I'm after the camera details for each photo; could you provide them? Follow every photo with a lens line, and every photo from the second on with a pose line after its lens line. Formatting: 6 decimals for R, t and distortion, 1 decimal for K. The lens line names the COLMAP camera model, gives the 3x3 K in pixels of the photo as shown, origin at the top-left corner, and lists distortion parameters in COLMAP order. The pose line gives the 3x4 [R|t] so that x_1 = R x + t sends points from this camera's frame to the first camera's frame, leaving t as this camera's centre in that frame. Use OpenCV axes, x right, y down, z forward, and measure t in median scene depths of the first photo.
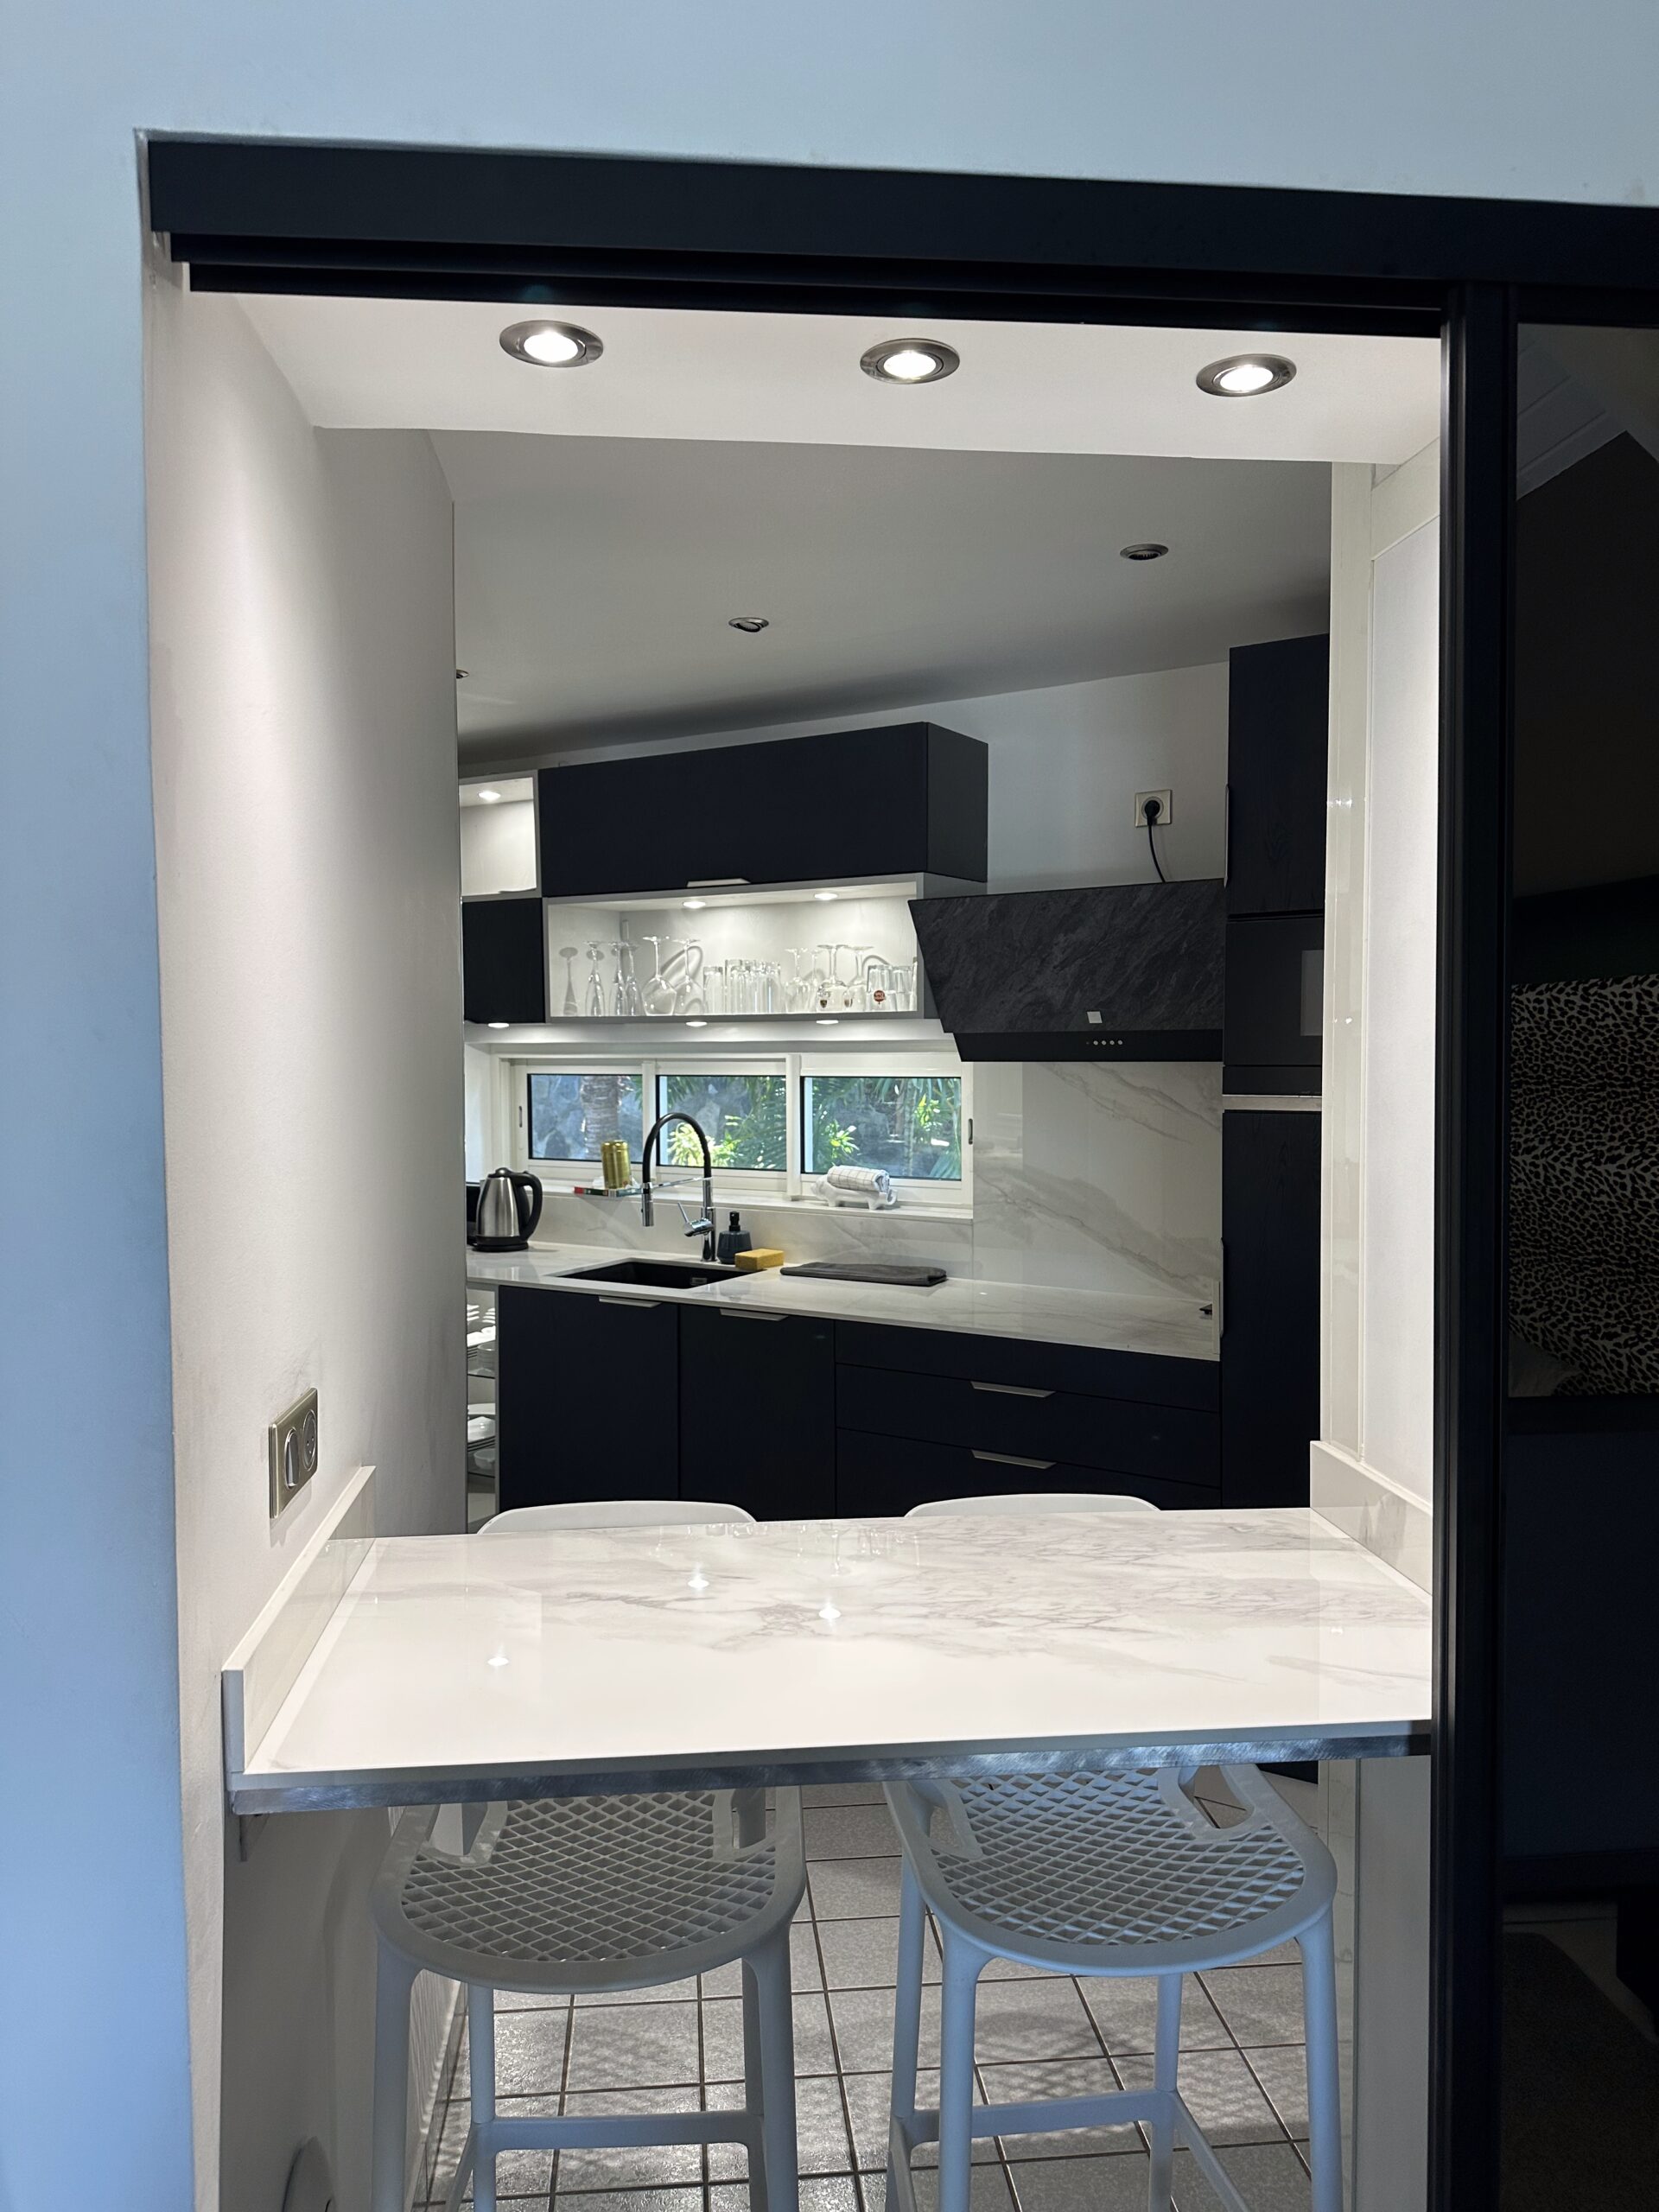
lens RADIAL K [[1573.0, 0, 829.5], [0, 1573.0, 1106.0], [0, 0, 1]] dist [0.070729, -0.115632]
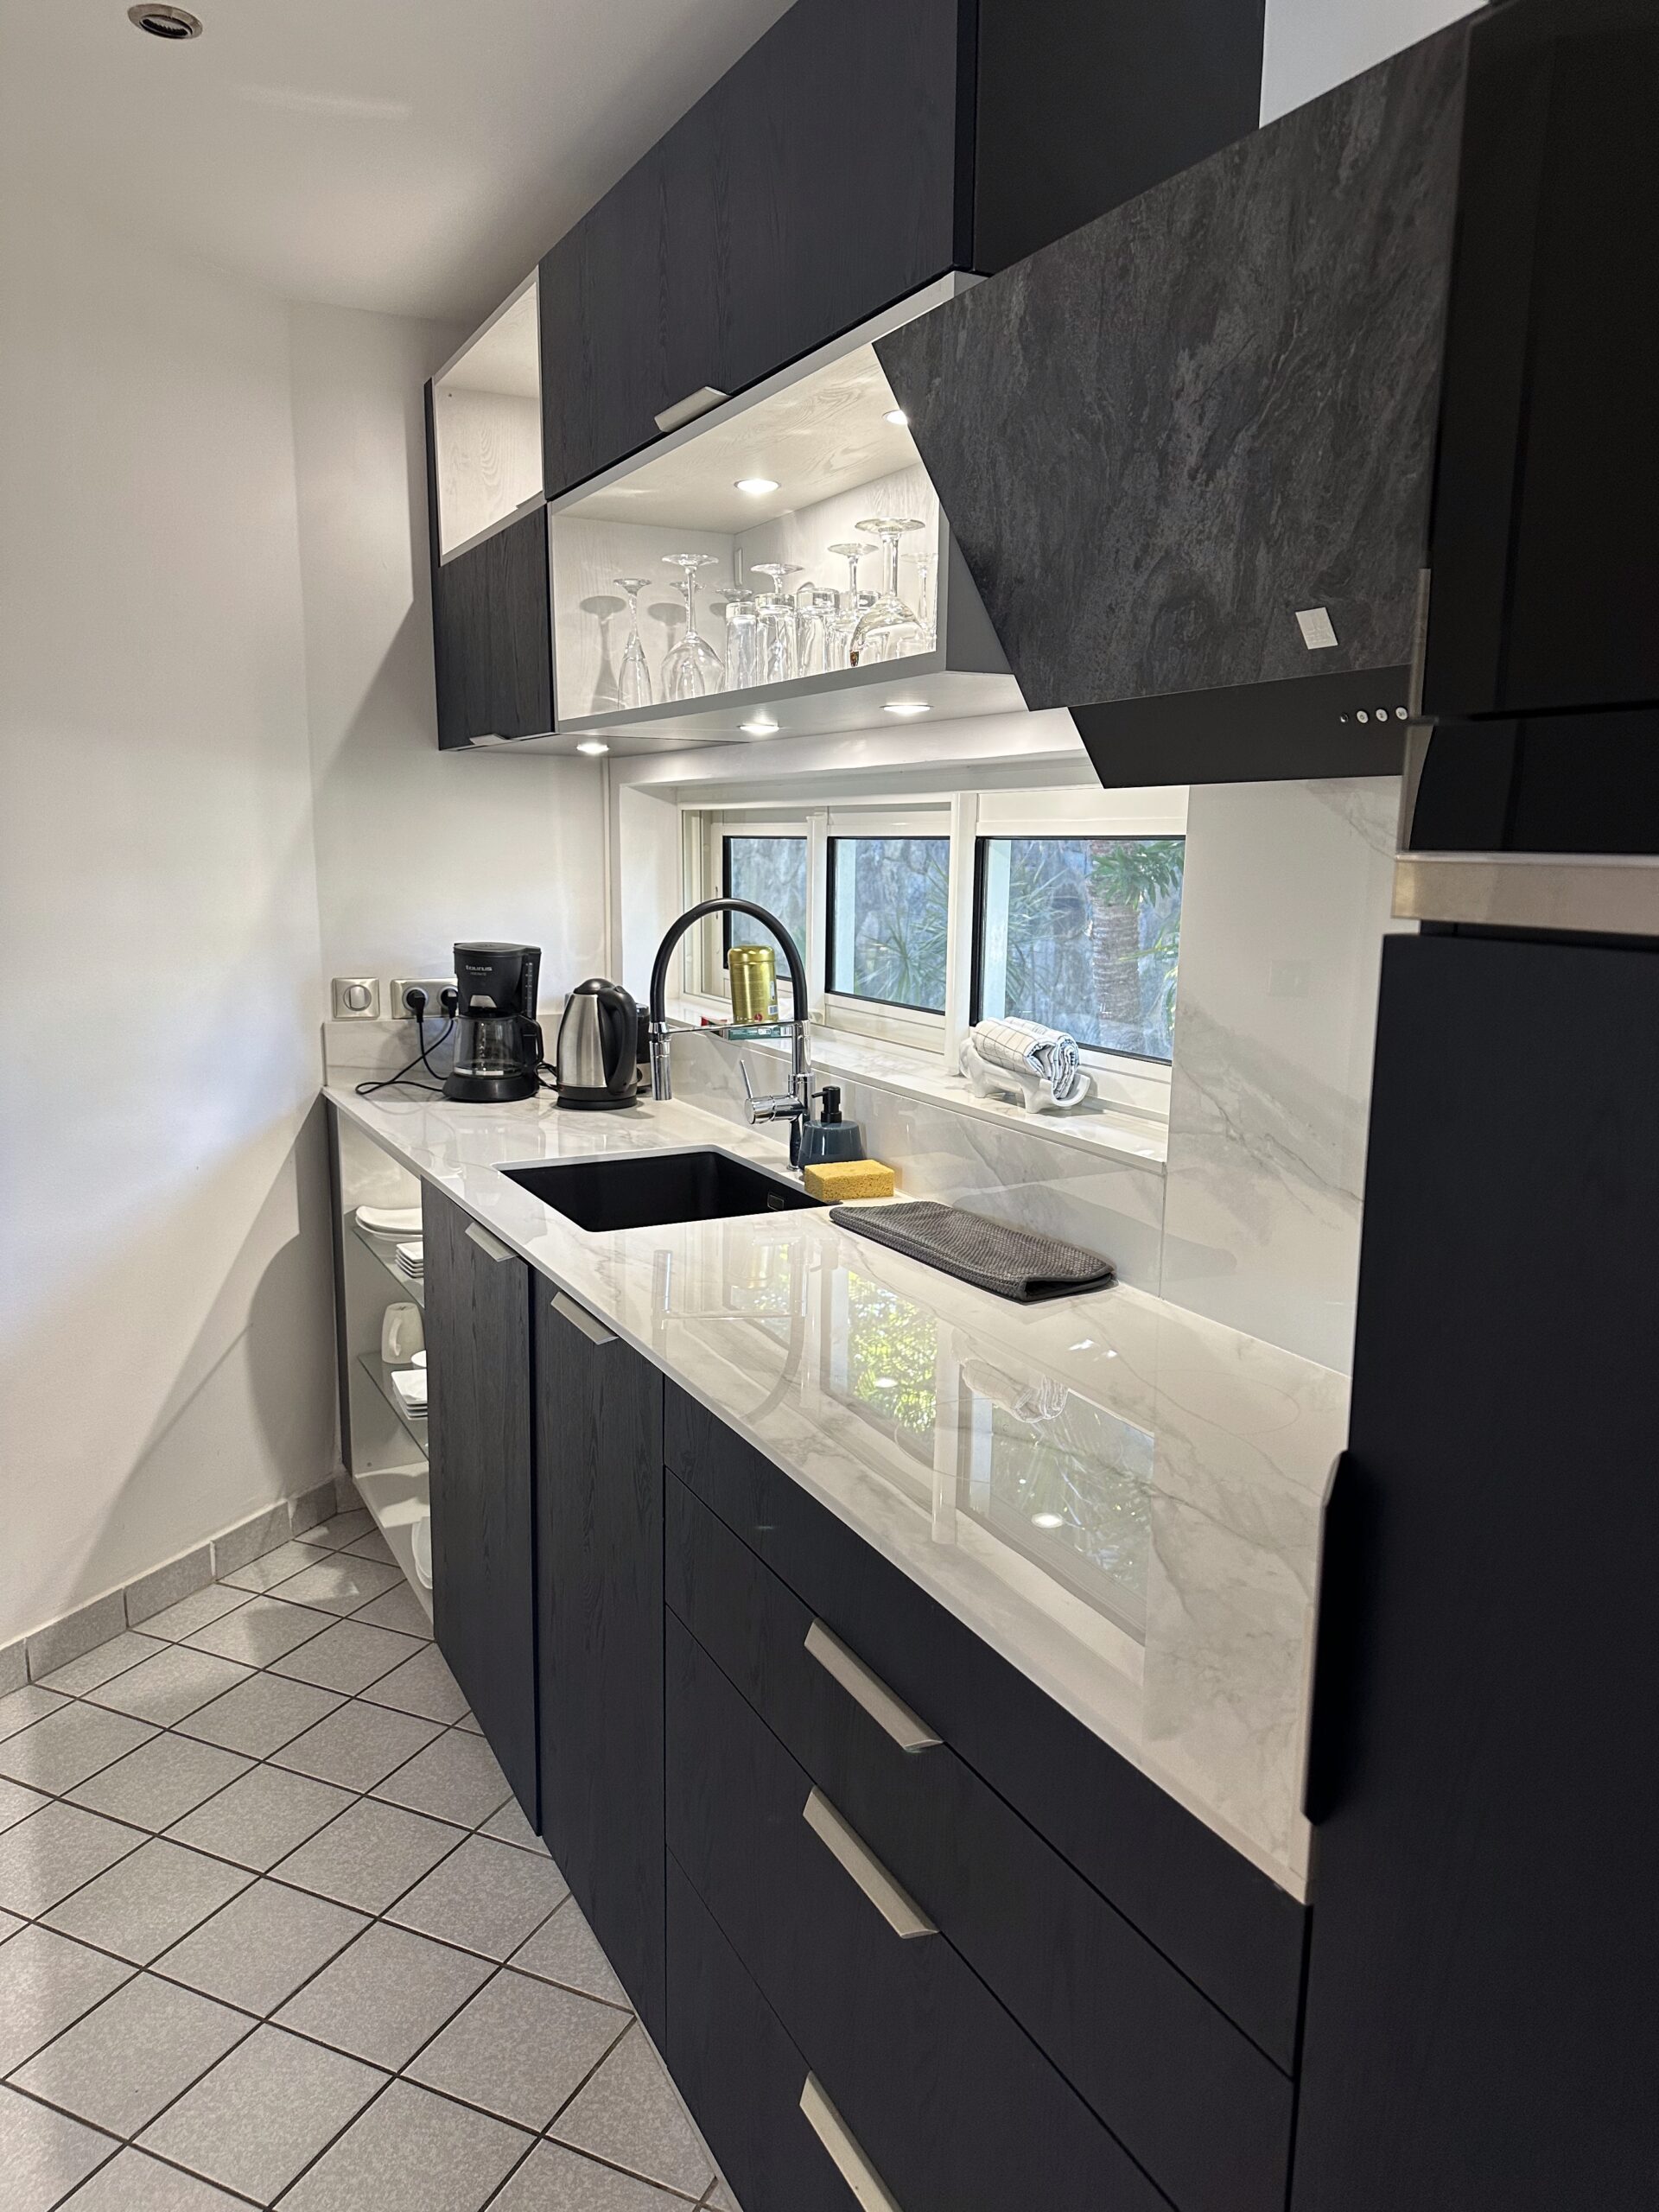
lens RADIAL K [[1573.0, 0, 829.5], [0, 1573.0, 1106.0], [0, 0, 1]] dist [0.070729, -0.115632]
pose [[0.863226, 0.103766, -0.494037, 0.214624], [-0.043740, 0.990340, 0.131583, 0.002805], [0.502918, -0.091977, 0.859426, 0.552234]]
